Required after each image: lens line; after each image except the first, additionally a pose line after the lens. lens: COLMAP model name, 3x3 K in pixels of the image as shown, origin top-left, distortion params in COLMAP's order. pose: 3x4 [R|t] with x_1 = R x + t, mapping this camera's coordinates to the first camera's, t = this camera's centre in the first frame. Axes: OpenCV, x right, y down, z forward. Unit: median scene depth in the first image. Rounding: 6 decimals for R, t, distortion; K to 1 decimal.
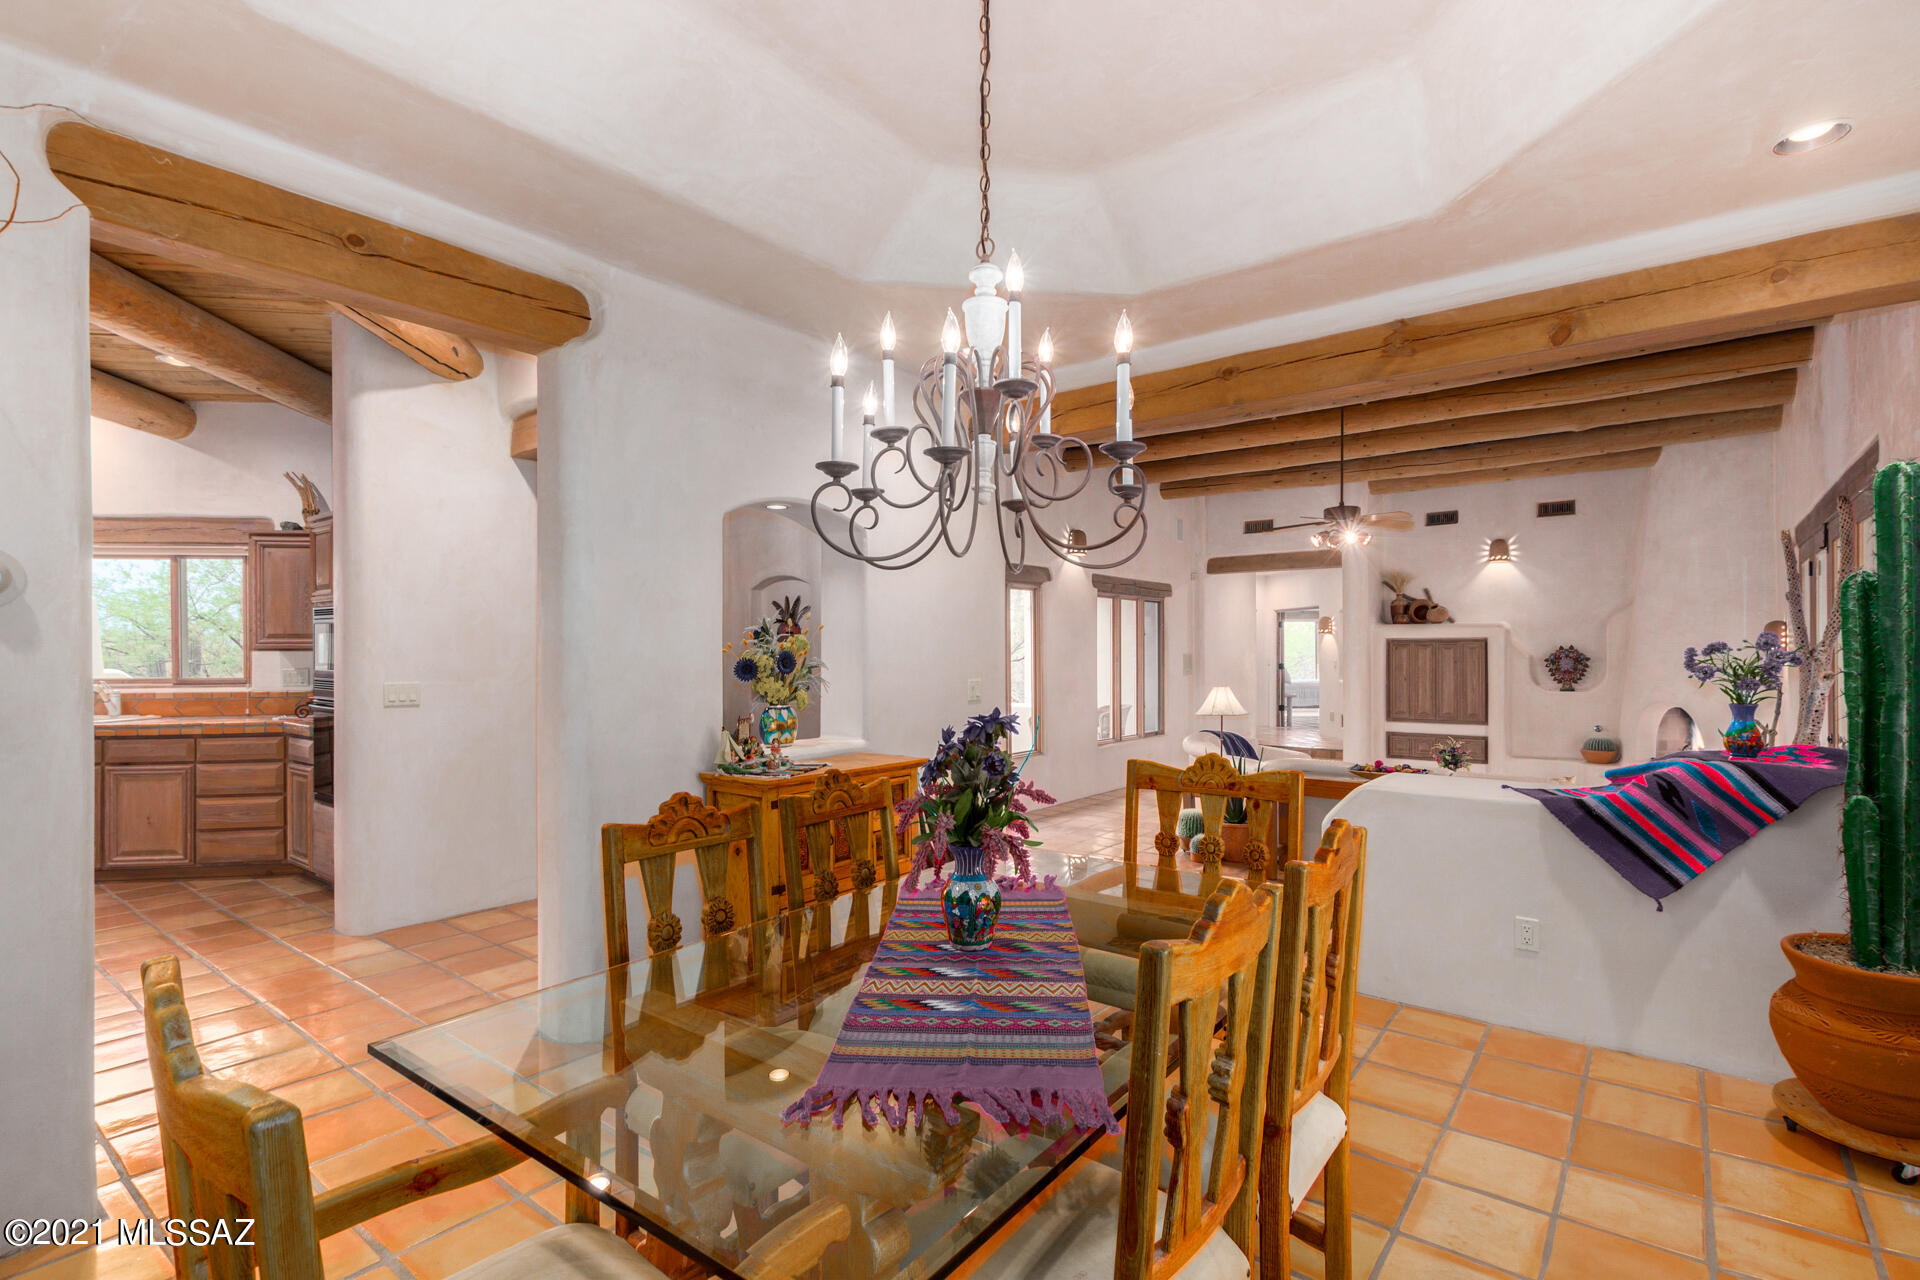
lens RADIAL K [[941.8, 0, 990.1], [0, 941.8, 656.0], [0, 0, 1]] dist [0.004175, -0.001355]
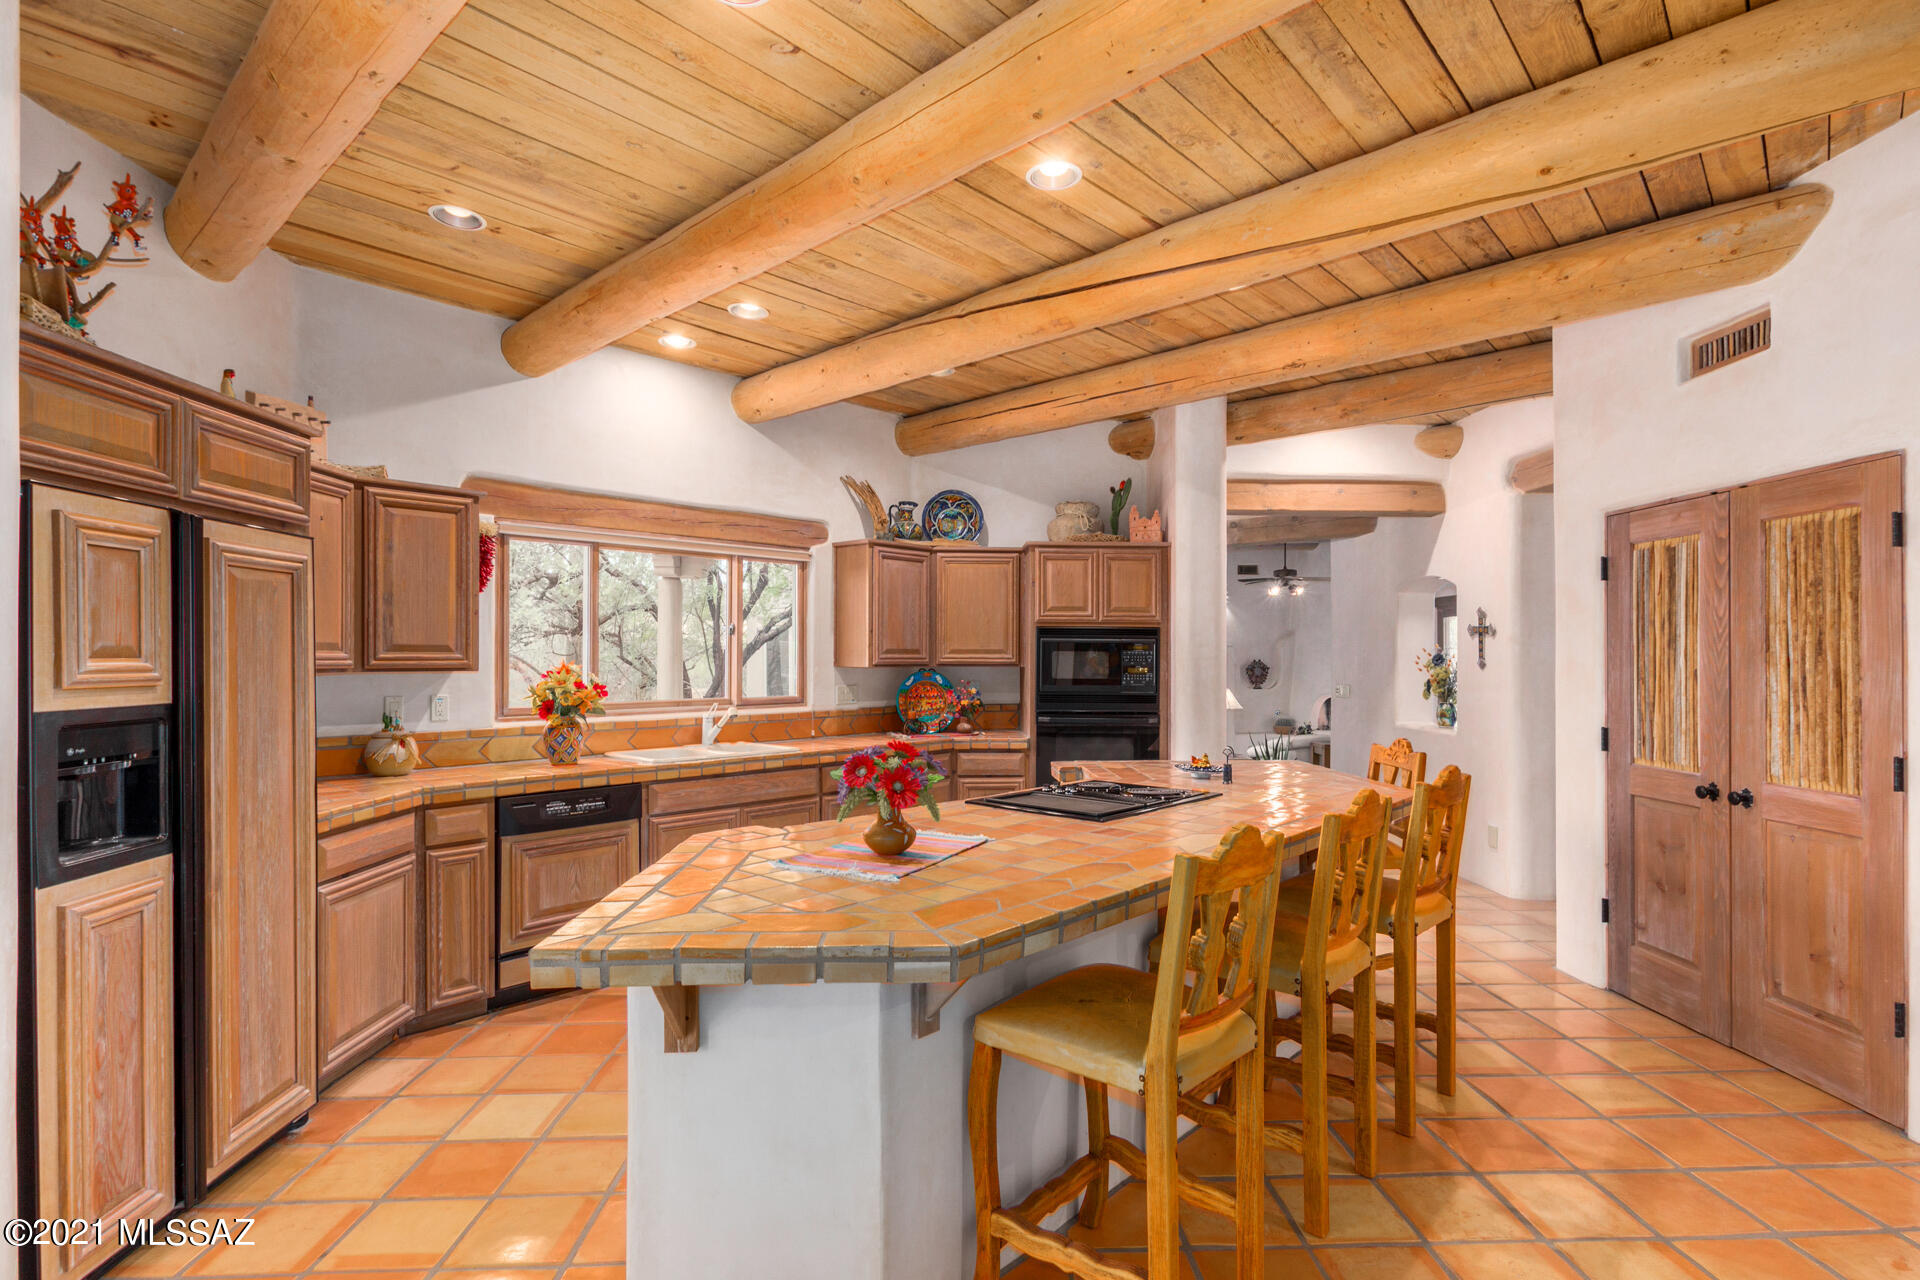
lens RADIAL K [[941.8, 0, 960.3], [0, 941.8, 653.4], [0, 0, 1]] dist [0.004175, -0.001355]
pose [[0.783776, 0.008387, 0.620987, -1.271131], [-0.002932, 0.999948, -0.009804, -0.009880], [-0.621037, 0.005863, 0.783759, 0.205730]]
